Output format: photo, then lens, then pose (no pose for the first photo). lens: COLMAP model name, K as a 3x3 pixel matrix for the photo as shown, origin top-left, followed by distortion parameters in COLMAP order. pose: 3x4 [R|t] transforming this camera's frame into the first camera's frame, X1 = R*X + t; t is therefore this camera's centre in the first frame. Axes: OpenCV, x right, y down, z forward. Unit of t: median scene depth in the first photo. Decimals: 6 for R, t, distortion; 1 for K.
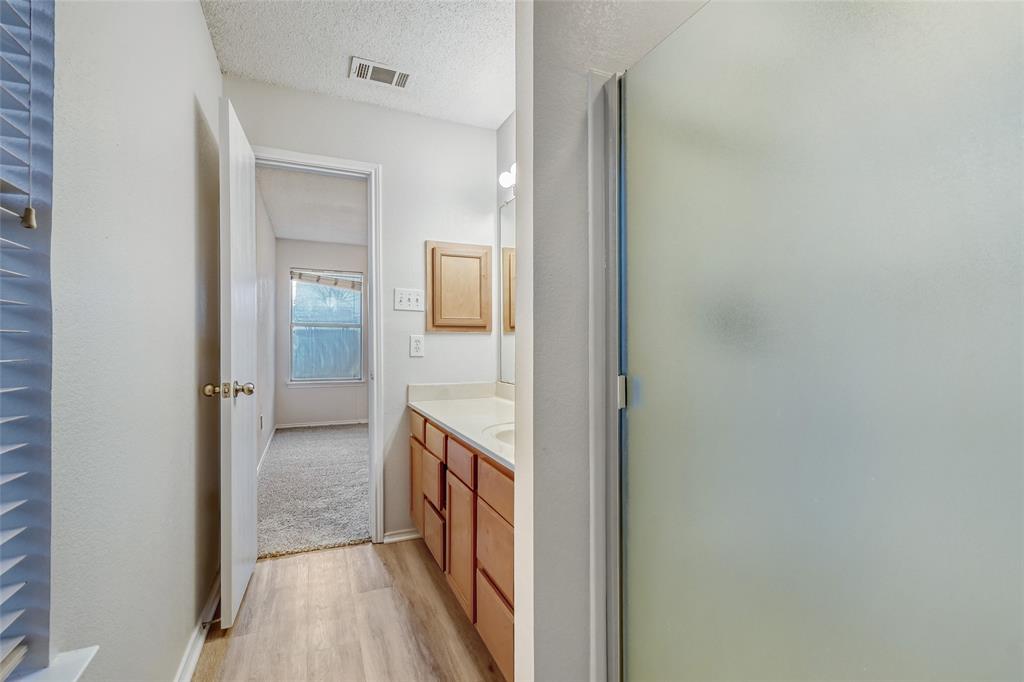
lens RADIAL K [[463.3, 0, 511.6], [0, 463.3, 340.7], [0, 0, 1]] dist [0.010758, -0.004986]
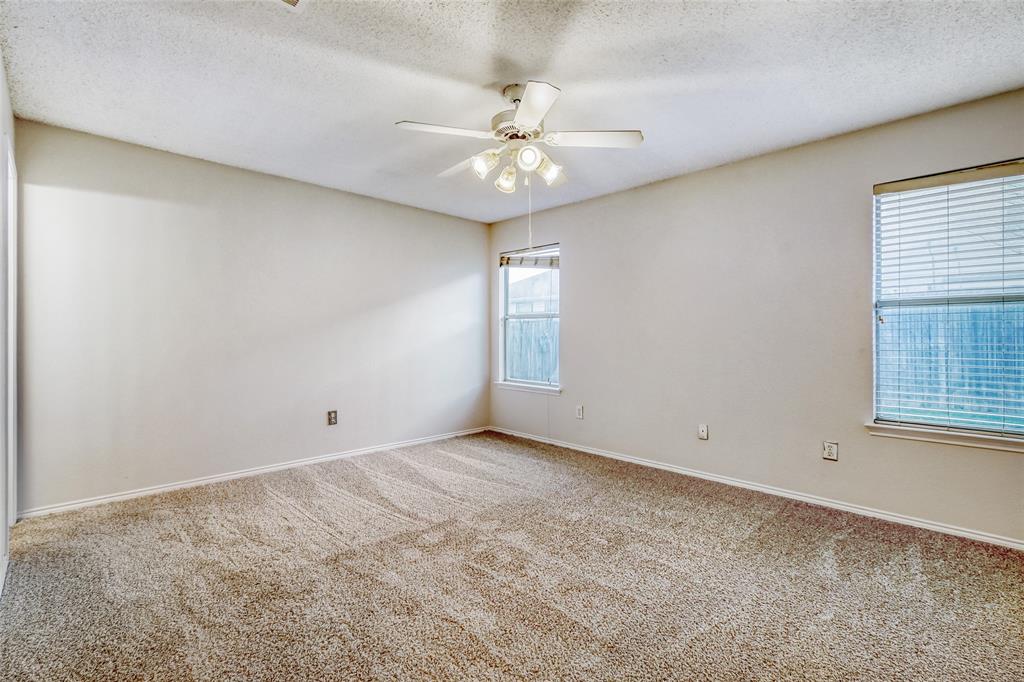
lens RADIAL K [[463.3, 0, 511.8], [0, 463.3, 339.1], [0, 0, 1]] dist [0.010758, -0.004986]
pose [[0.353597, 0.002377, -0.935395, 0.360257], [0.000965, 0.999995, 0.002906, 0.005097], [0.935397, -0.001931, 0.353593, 0.691274]]
